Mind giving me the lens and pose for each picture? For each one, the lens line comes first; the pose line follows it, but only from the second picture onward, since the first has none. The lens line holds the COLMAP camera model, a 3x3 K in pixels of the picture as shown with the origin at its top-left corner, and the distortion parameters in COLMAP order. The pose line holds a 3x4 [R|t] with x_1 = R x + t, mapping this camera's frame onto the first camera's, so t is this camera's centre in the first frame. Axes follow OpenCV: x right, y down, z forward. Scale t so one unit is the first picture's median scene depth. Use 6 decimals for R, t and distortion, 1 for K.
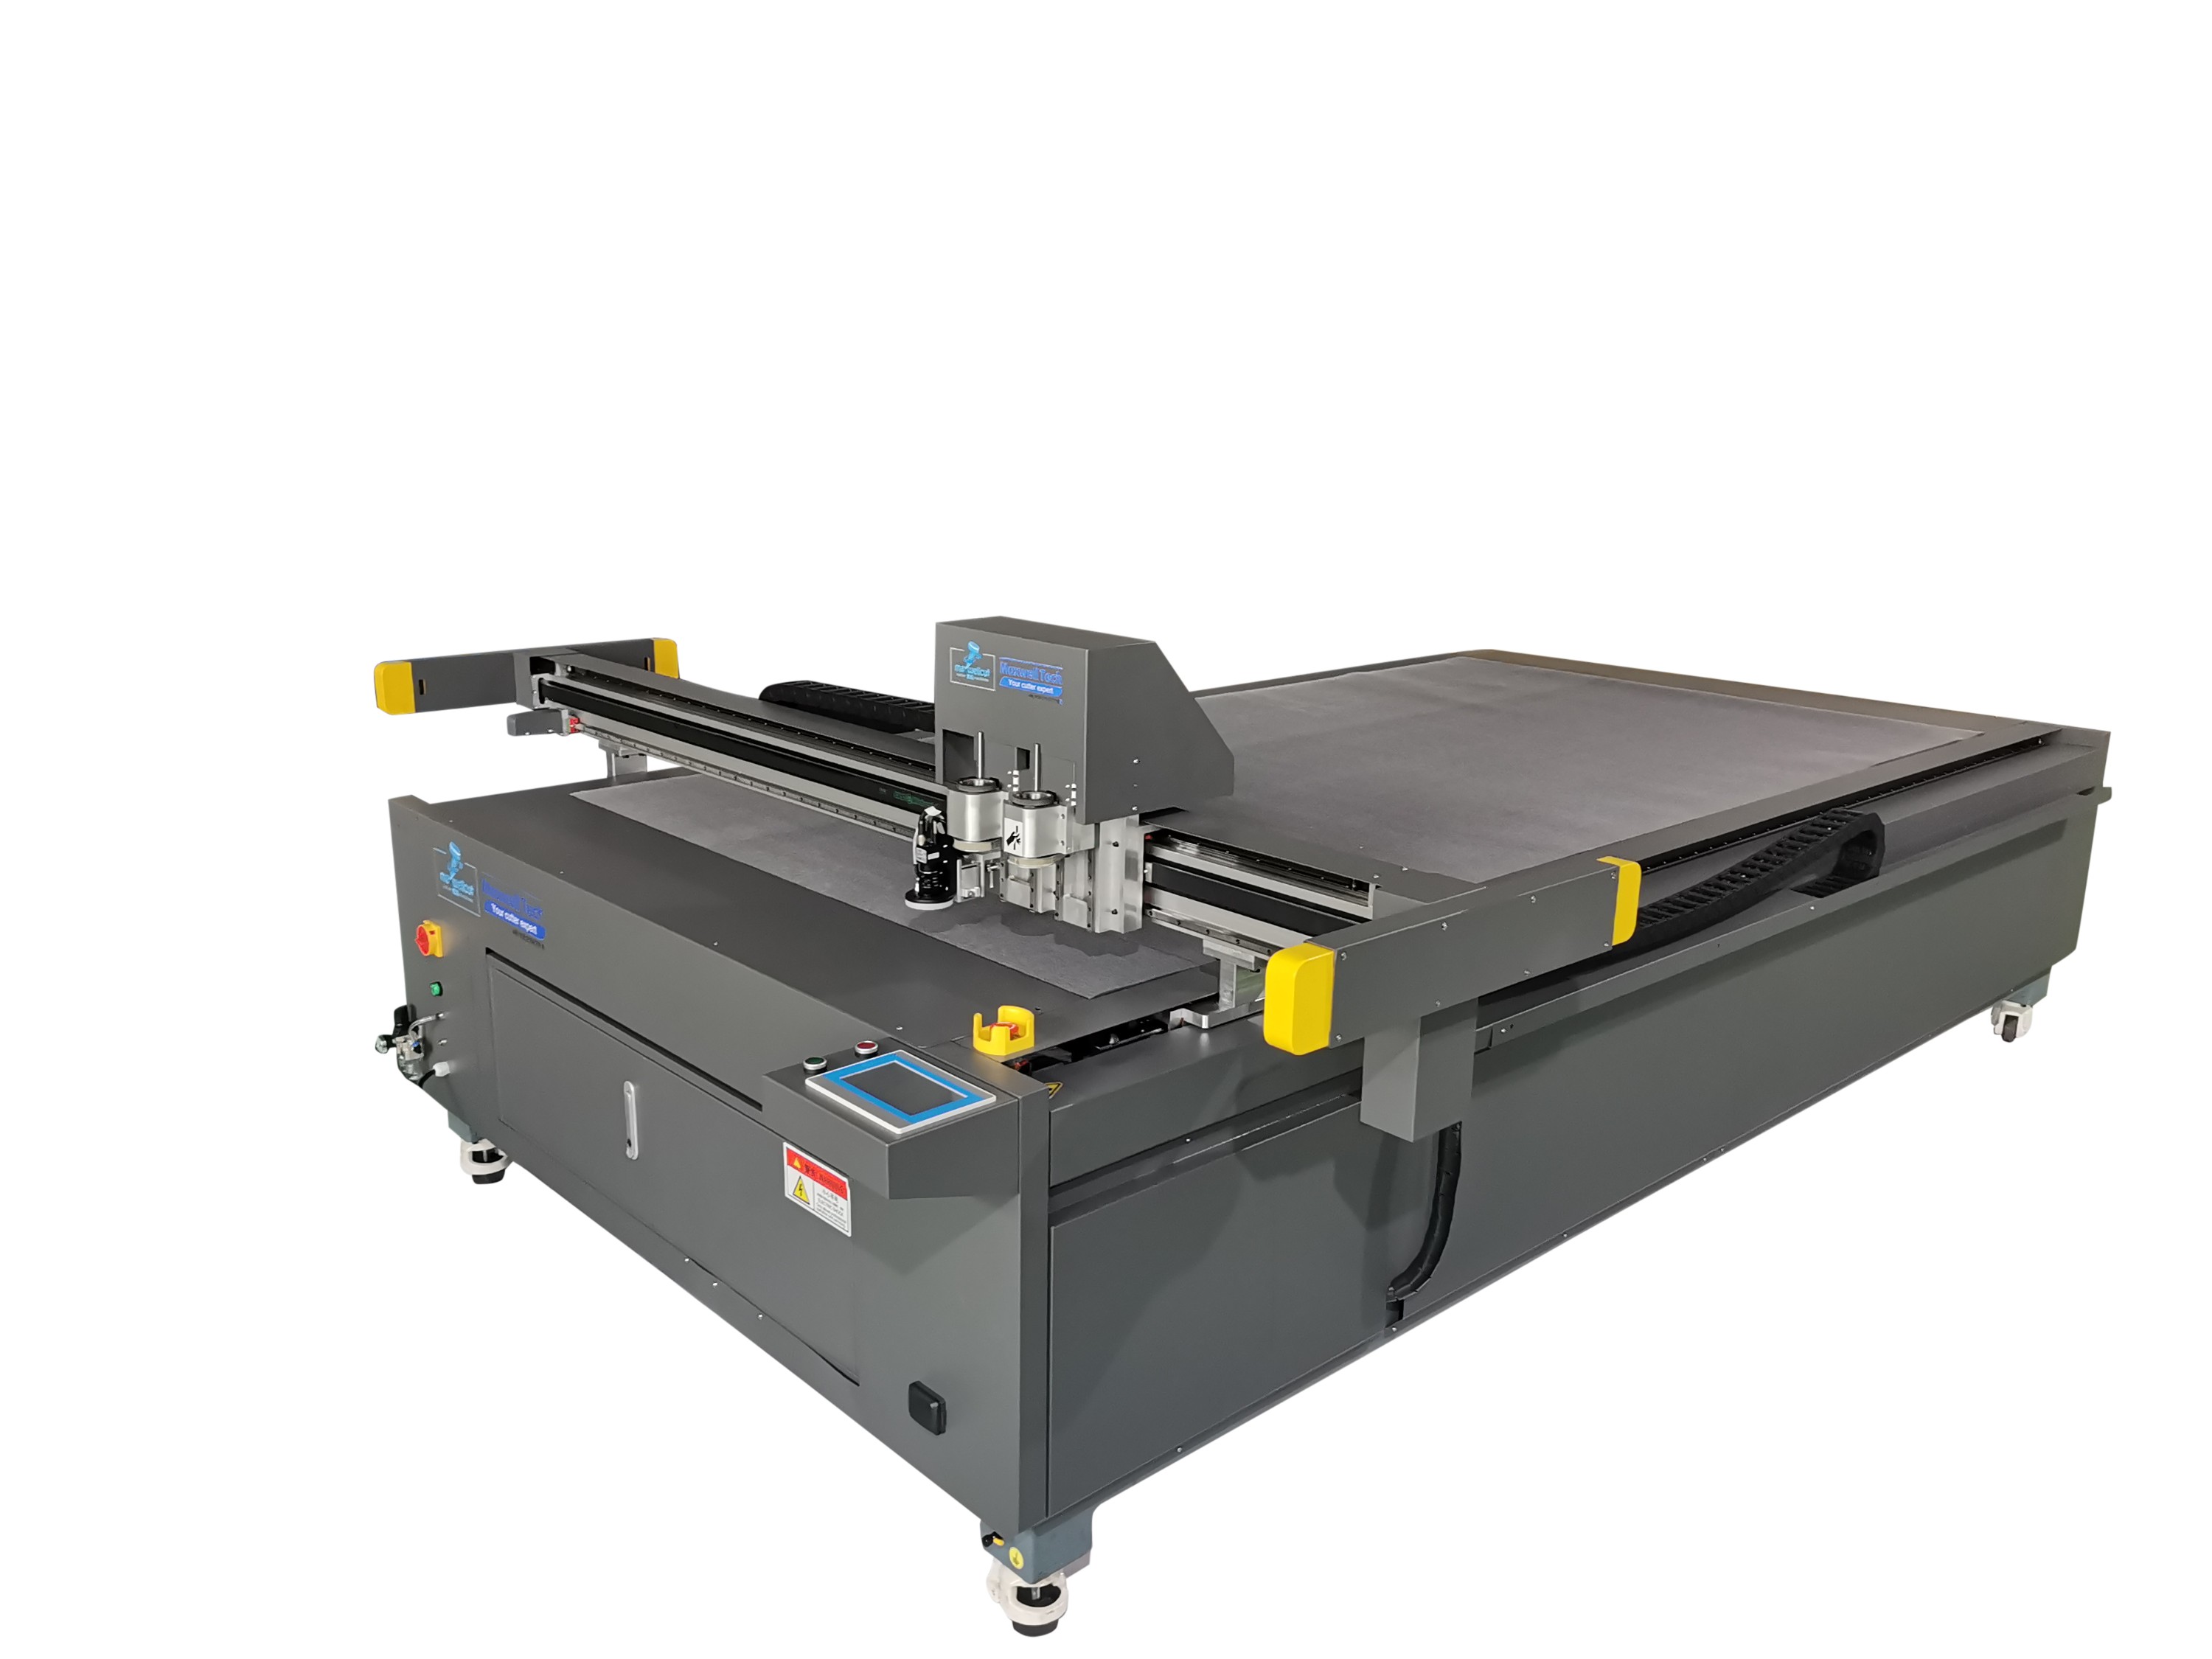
lens RADIAL K [[1735.7, 0, 1106.0], [0, 1735.7, 829.5], [0, 0, 1]] dist [-0.000405, -0.000729]
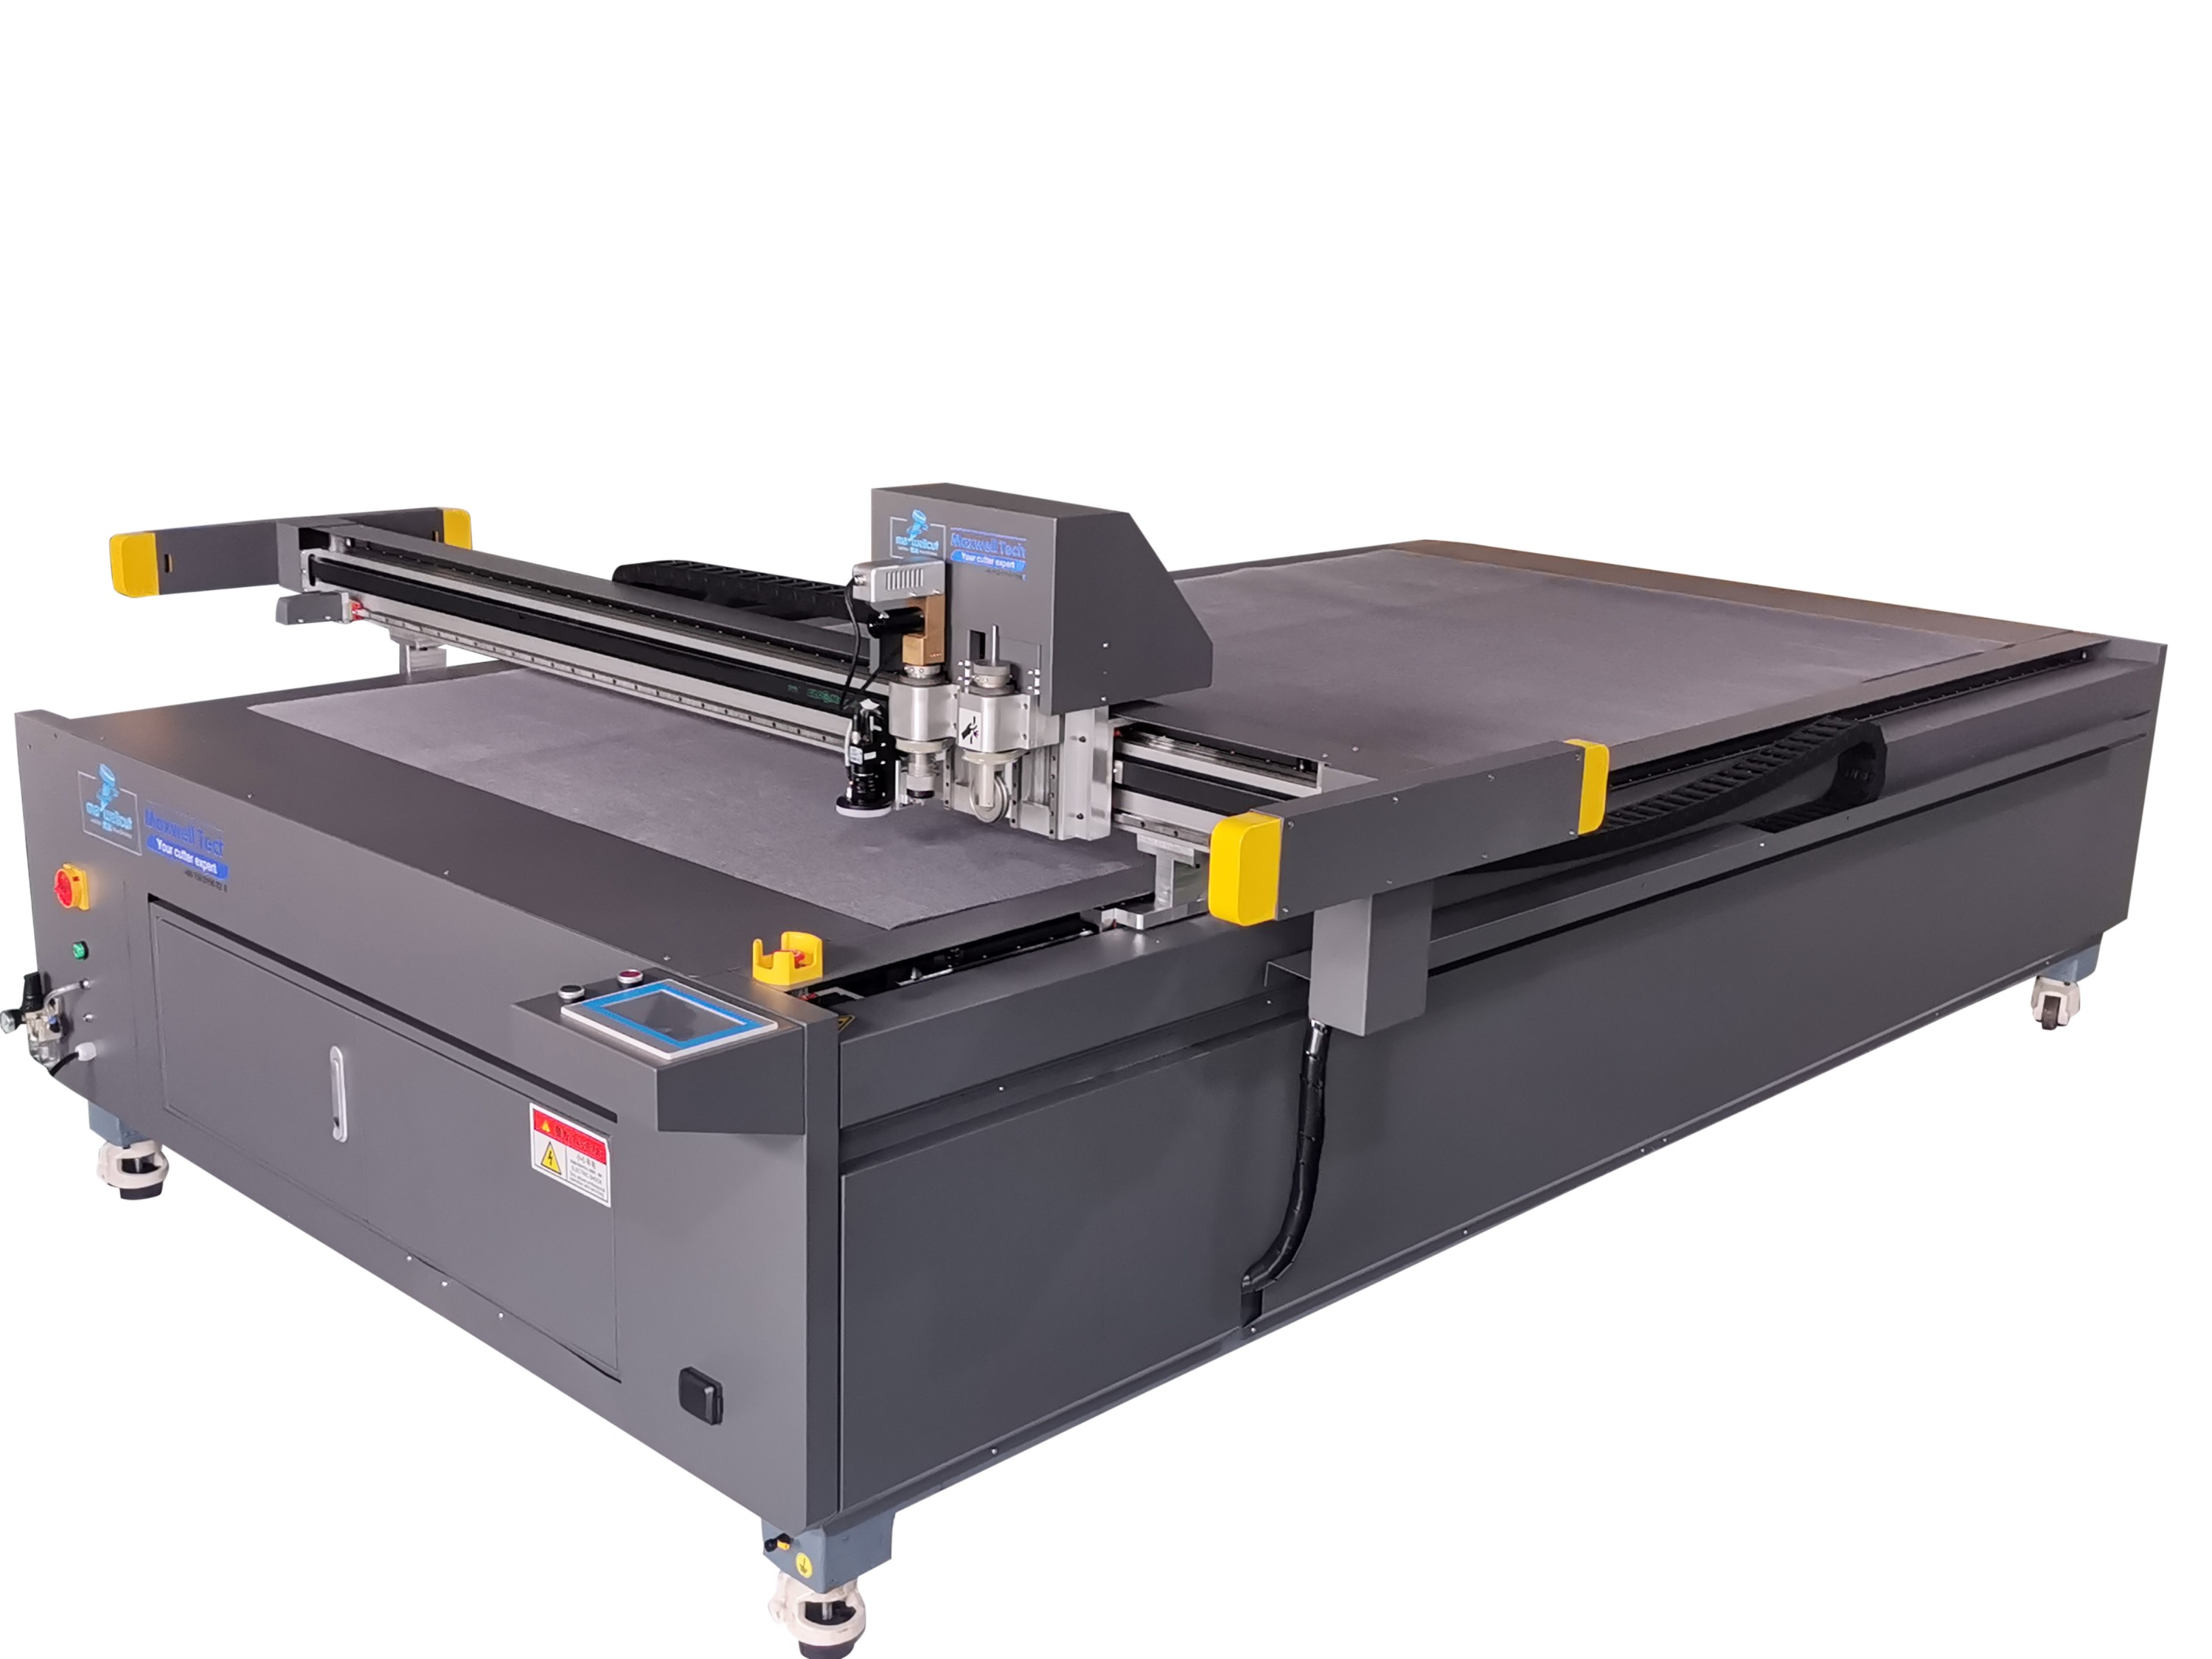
lens RADIAL K [[2417.7, 0, 1106.0], [0, 2417.7, 829.5], [0, 0, 1]] dist [0.003992, 0.000341]
pose [[0.997881, -0.001719, 0.065041, 0.017164], [0.000803, 0.999900, 0.014103, 0.025576], [-0.065059, -0.014021, 0.997783, -0.176292]]
